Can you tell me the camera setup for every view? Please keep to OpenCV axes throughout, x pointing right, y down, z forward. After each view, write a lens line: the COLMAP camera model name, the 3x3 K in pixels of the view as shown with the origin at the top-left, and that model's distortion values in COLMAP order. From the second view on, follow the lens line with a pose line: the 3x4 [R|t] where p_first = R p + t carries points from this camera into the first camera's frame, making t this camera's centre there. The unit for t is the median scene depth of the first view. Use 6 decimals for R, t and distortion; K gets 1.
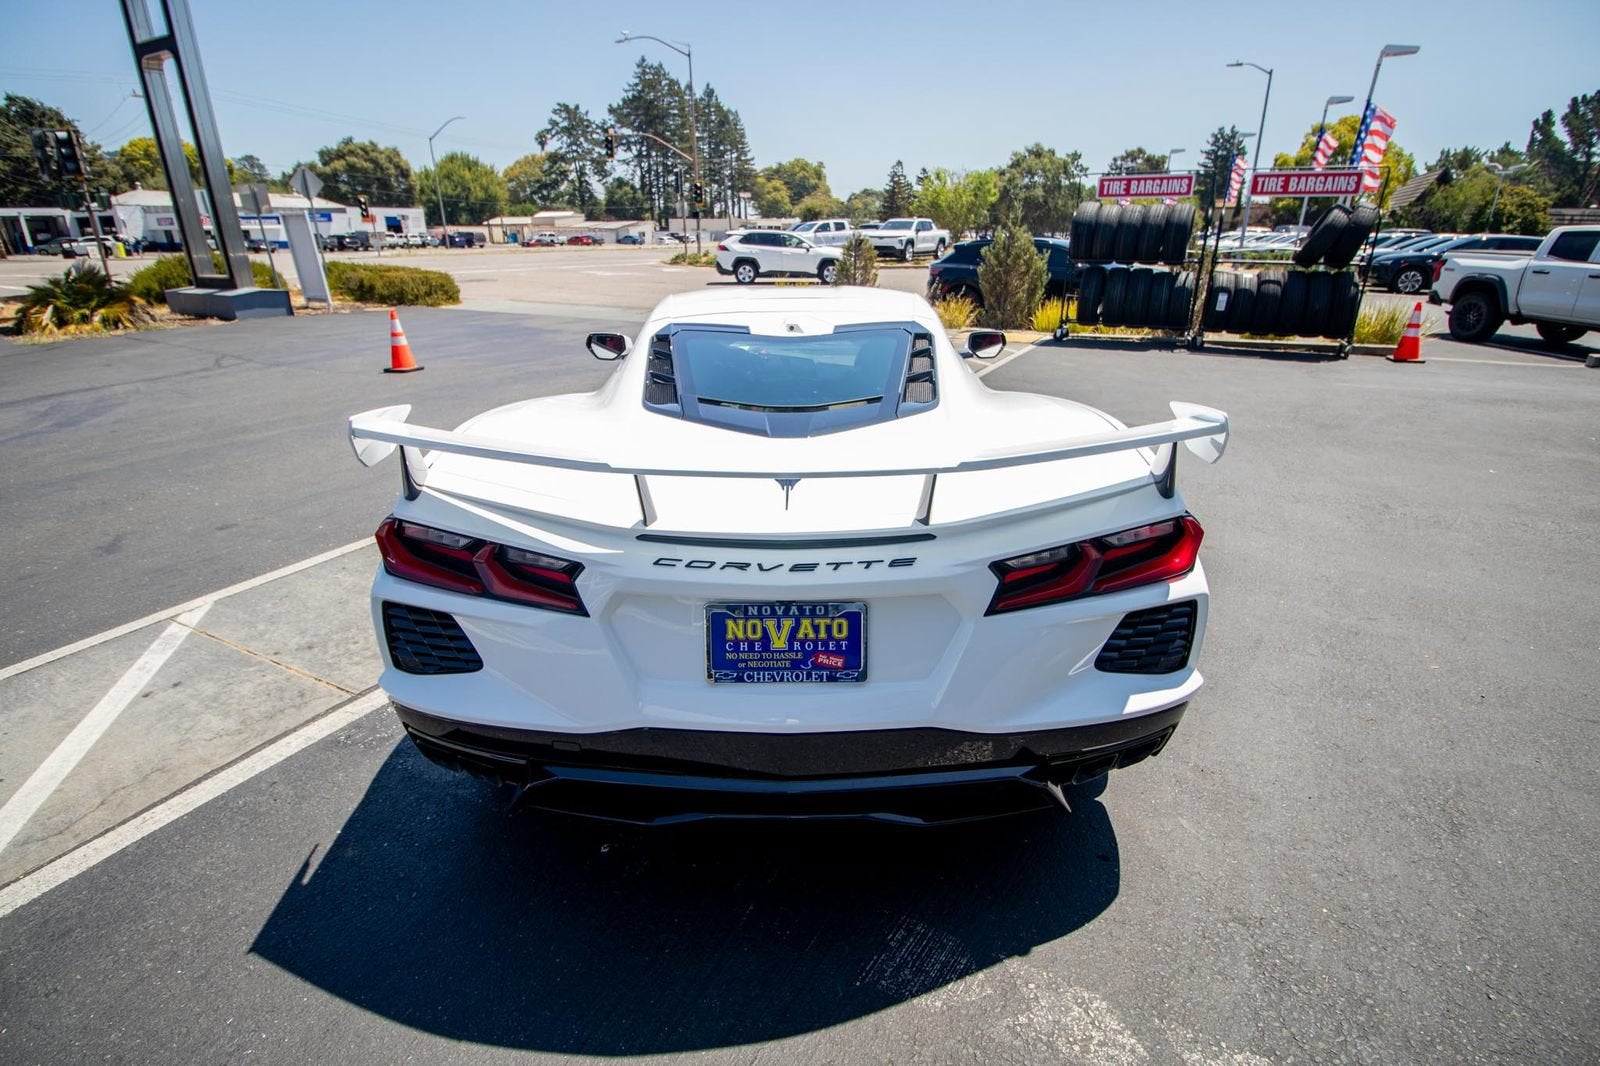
lens RADIAL K [[744.6, 0, 794.8], [0, 744.6, 535.6], [0, 0, 1]] dist [-0.004892, -0.009526]
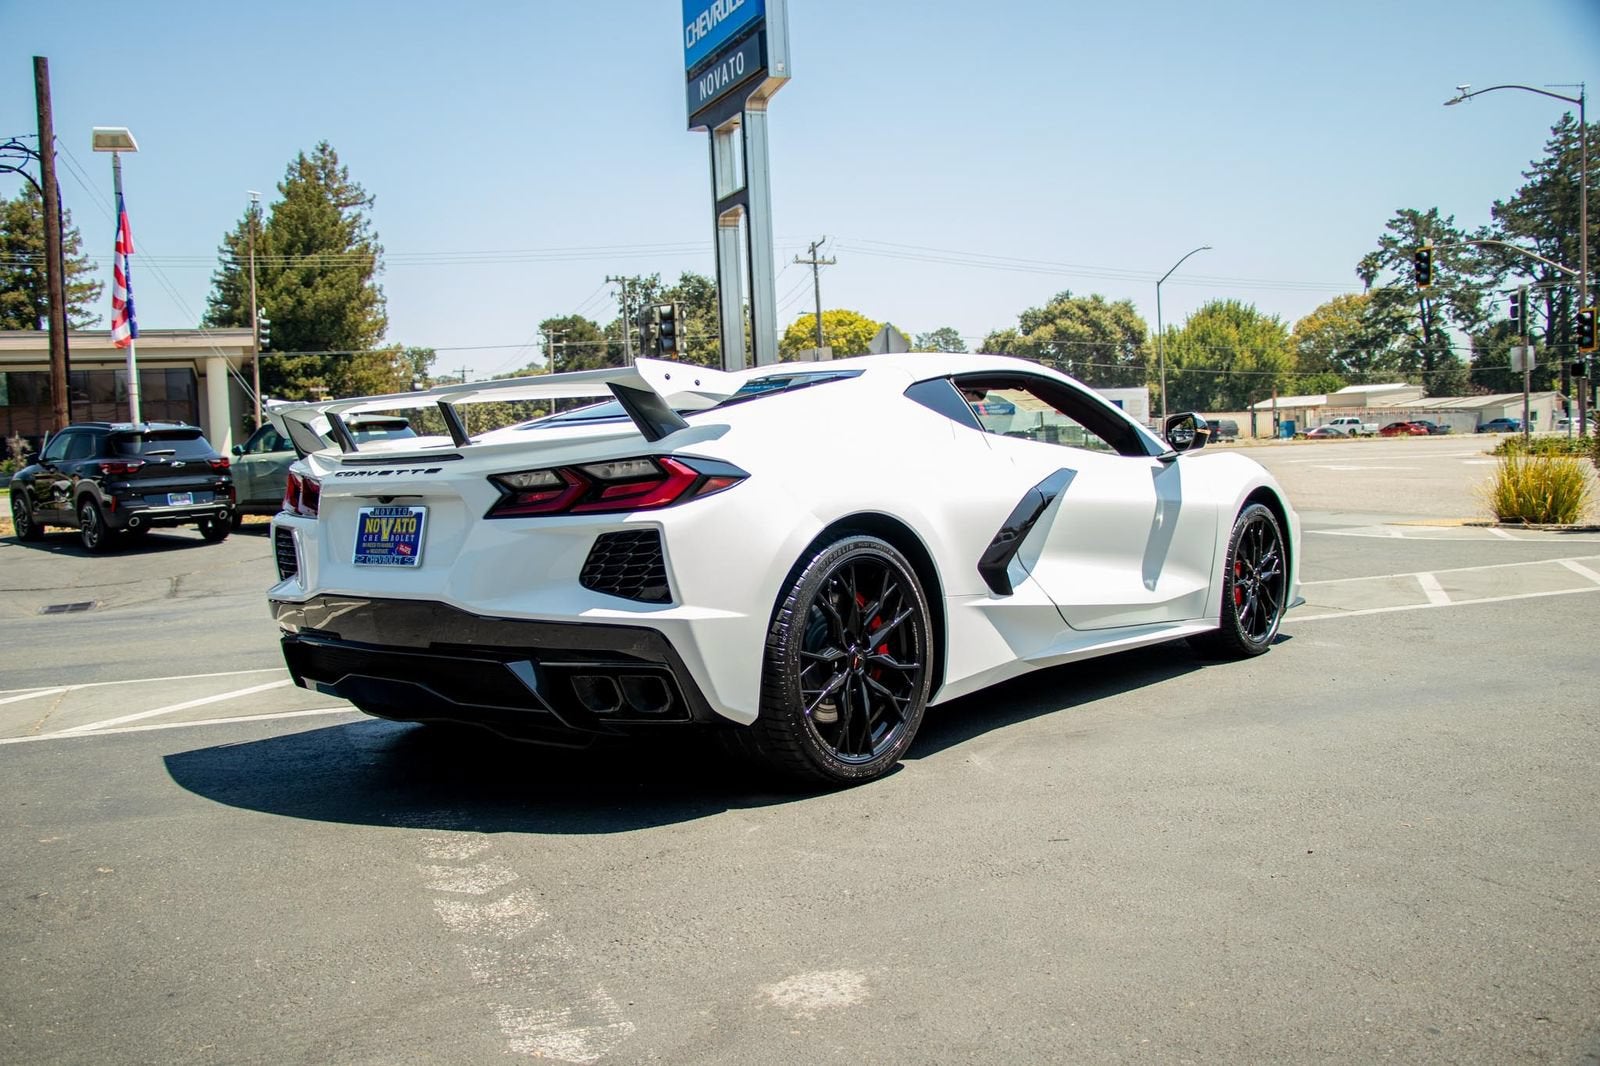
lens RADIAL K [[1421.2, 0, 793.9], [0, 1421.2, 539.0], [0, 0, 1]] dist [-0.128747, 0.149503]
pose [[0.766940, 0.016638, -0.641503, 0.172330], [-0.209153, 0.951558, -0.225370, 0.044761], [0.606677, 0.307018, 0.733269, -0.034538]]
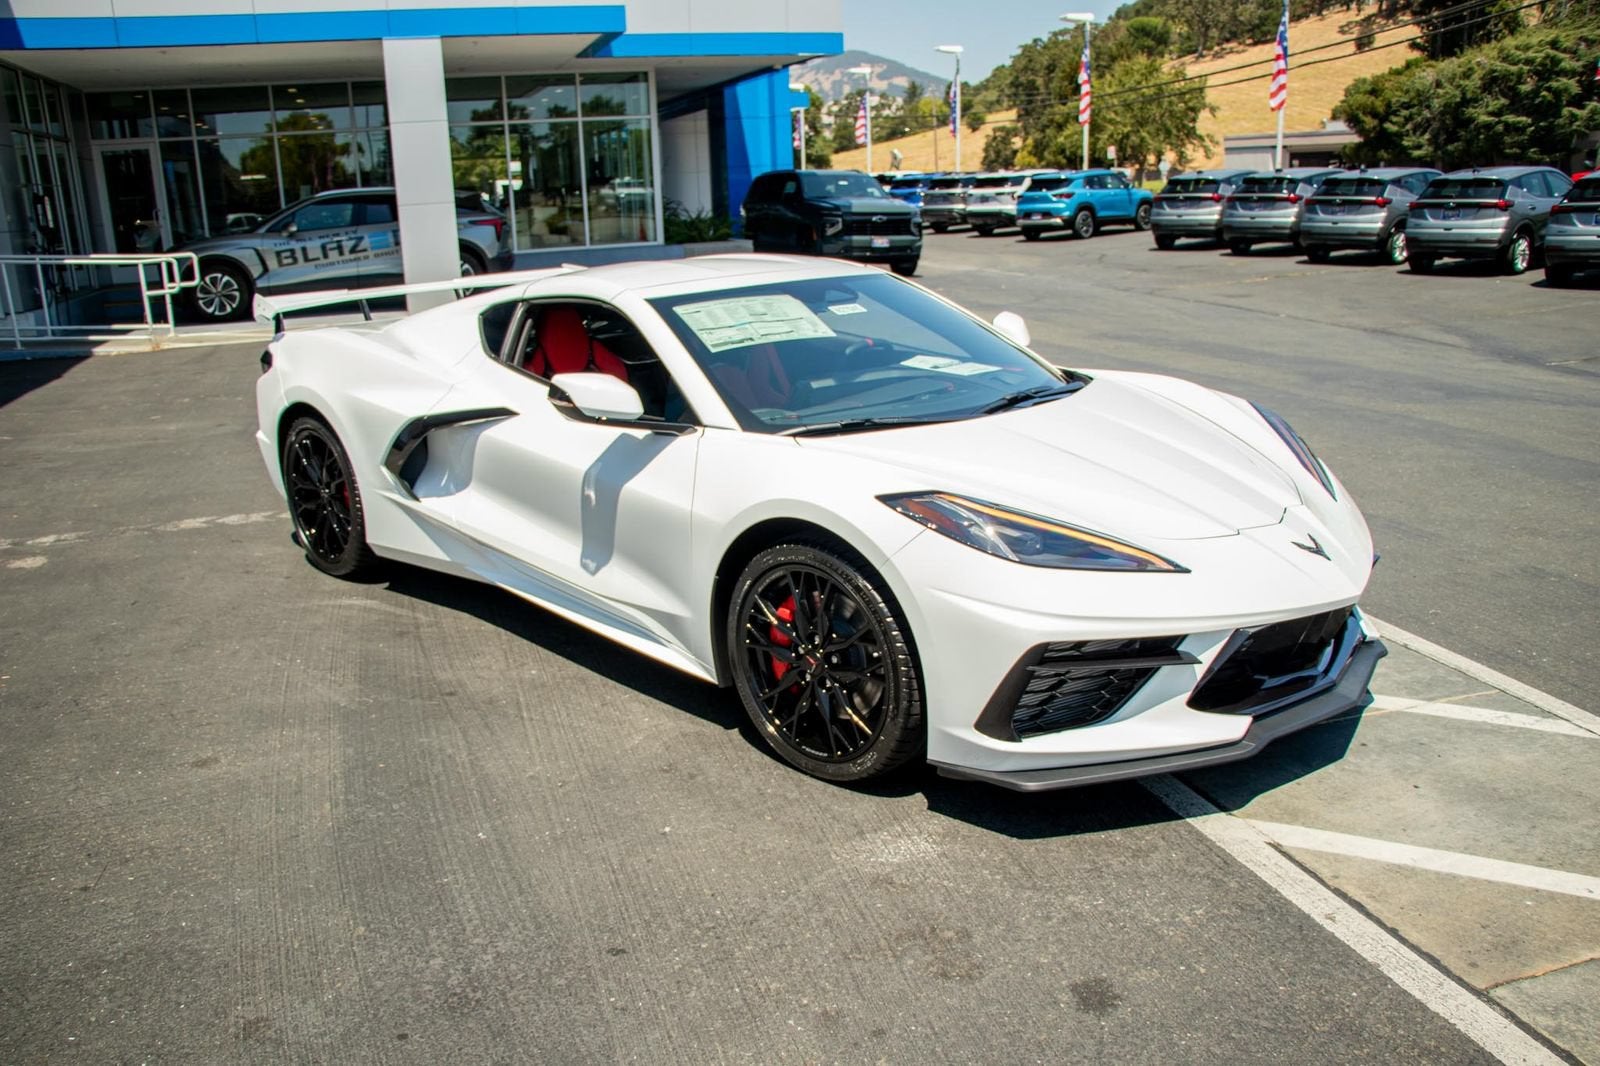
lens RADIAL K [[1308.2, 0, 787.0], [0, 1308.2, 562.6], [0, 0, 1]] dist [-0.179864, 0.145573]
pose [[-0.692763, 0.227796, -0.684243, 0.173258], [-0.239809, 0.822042, 0.516467, -0.143149], [0.680125, 0.521877, -0.514853, 0.346081]]
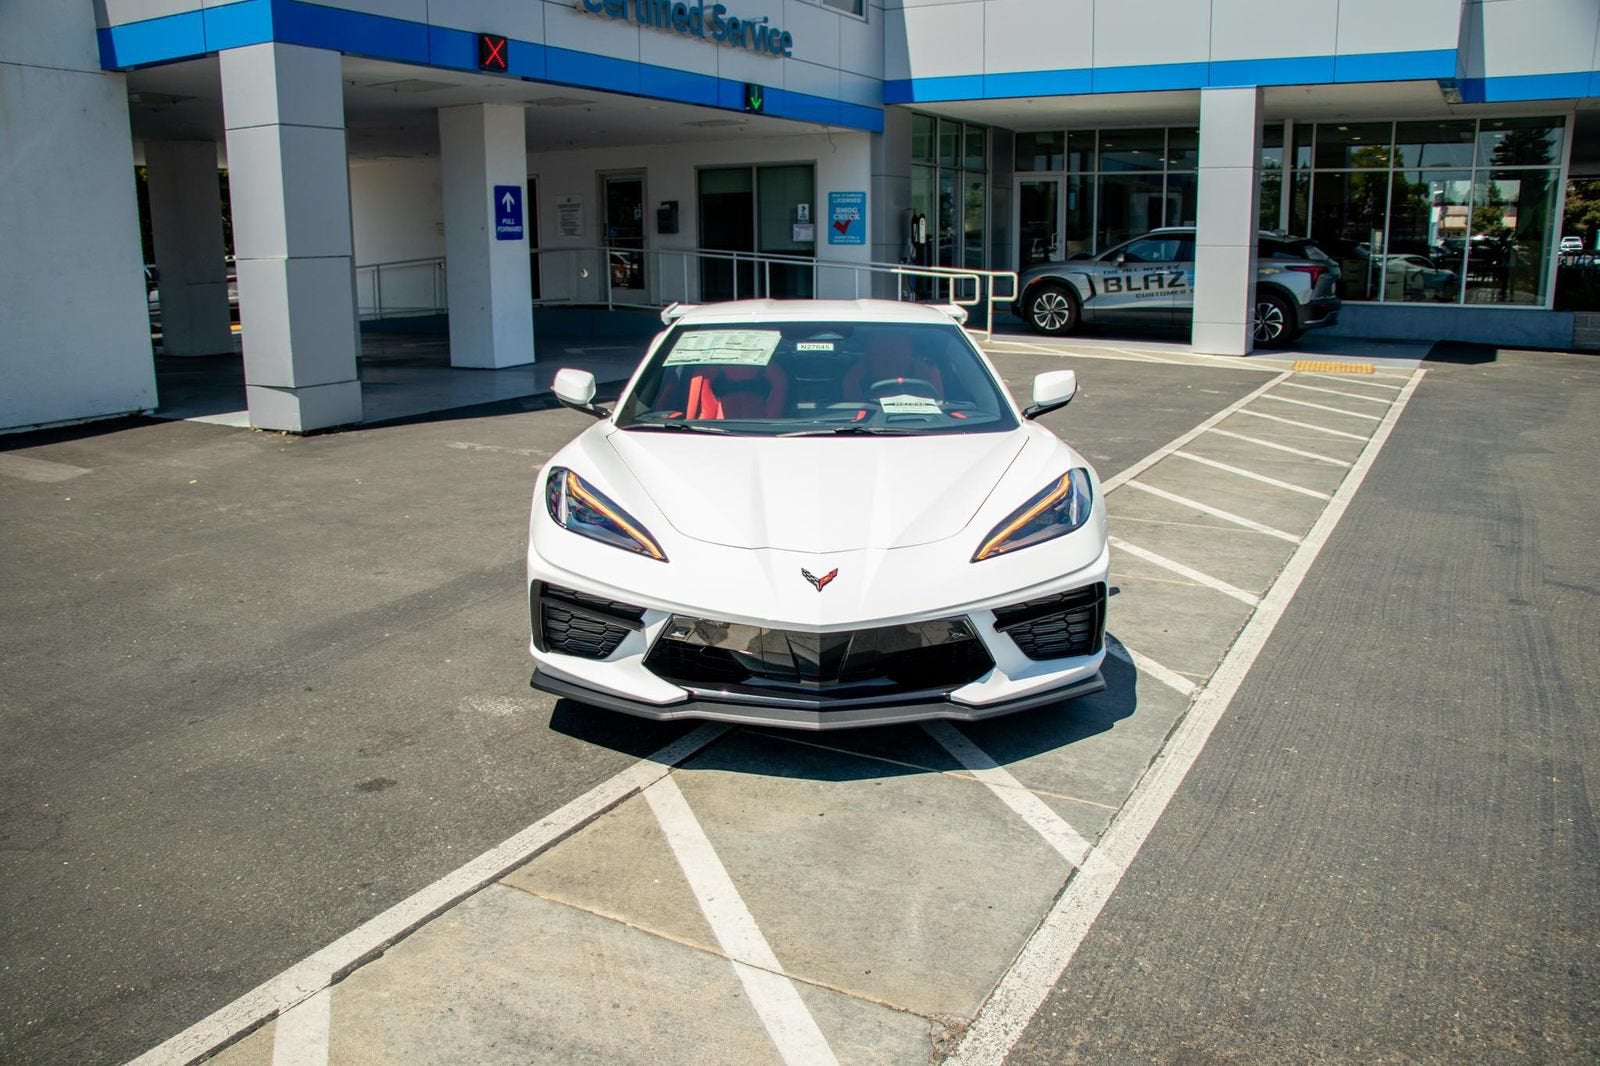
lens RADIAL K [[1304.8, 0, 758.0], [0, 1304.8, 552.2], [0, 0, 1]] dist [-0.155834, 0.073105]
pose [[-0.999657, 0.006058, 0.025472, 0.005381], [0.019820, 0.810778, 0.585018, -0.192161], [-0.017108, 0.585323, -0.810620, 0.464370]]
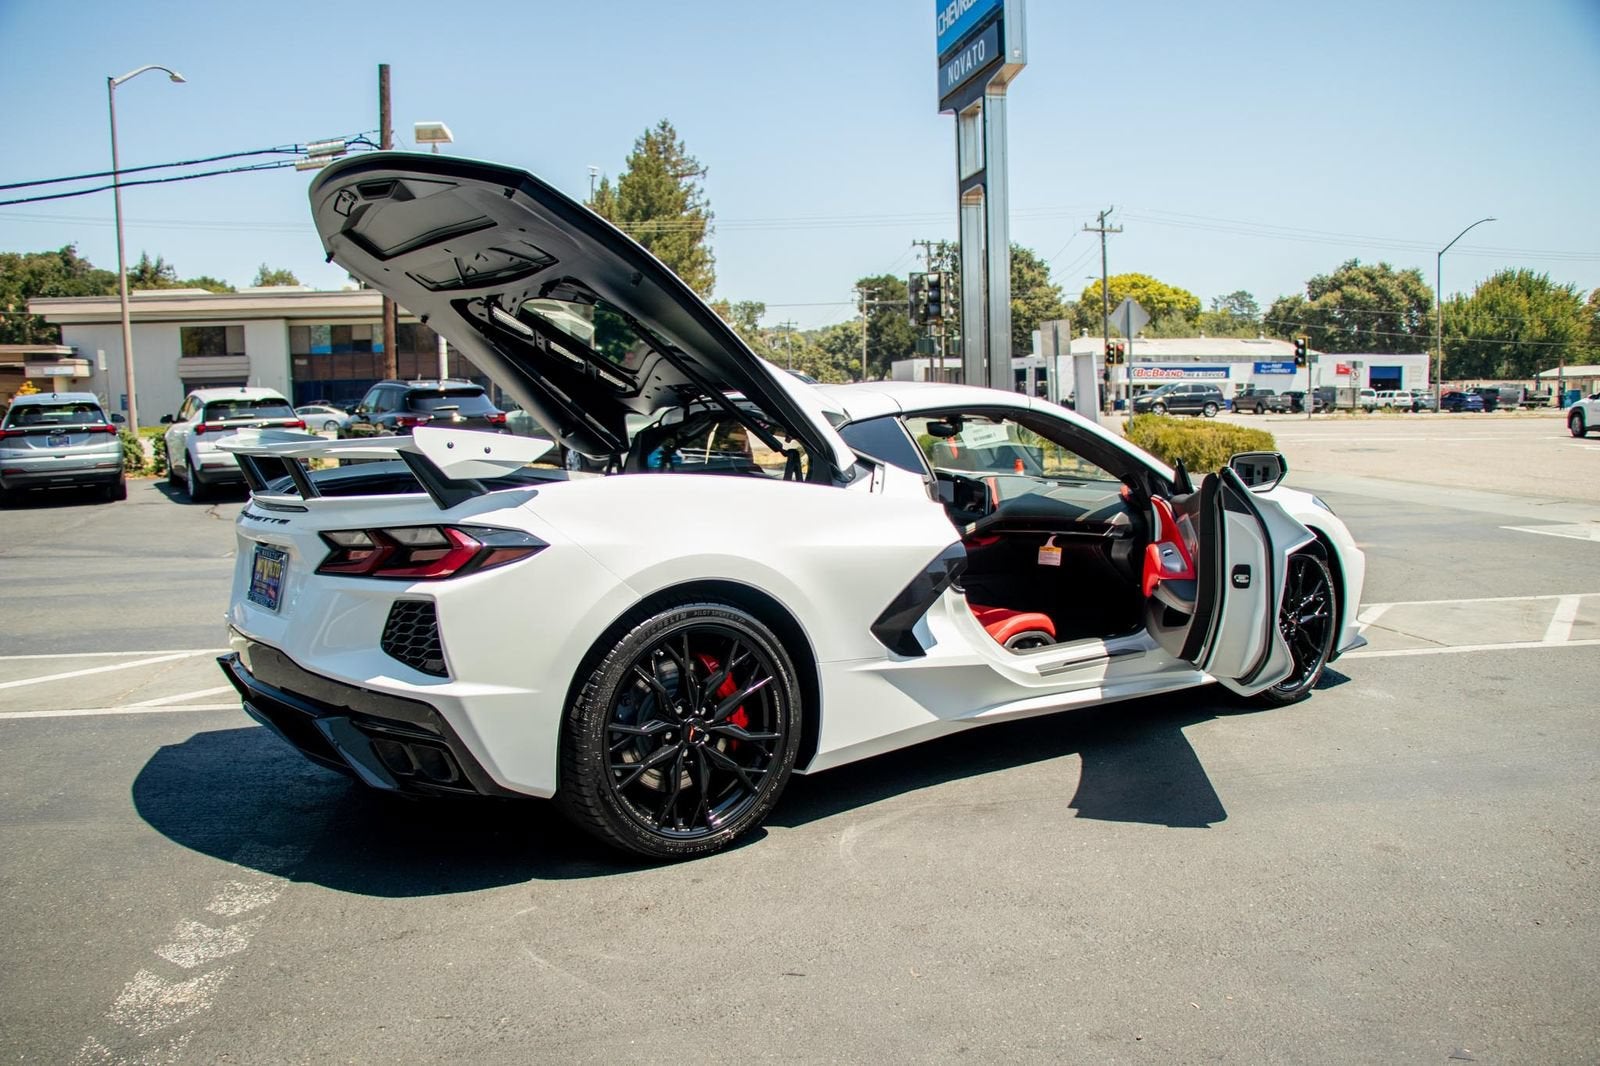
lens RADIAL K [[1308.2, 0, 812.7], [0, 1308.2, 526.6], [0, 0, 1]] dist [-0.179864, 0.145573]
pose [[0.614138, 0.068869, -0.786188, 0.197497], [-0.284778, 0.948407, -0.139377, 0.007193], [0.736027, 0.309486, 0.602065, 0.020938]]
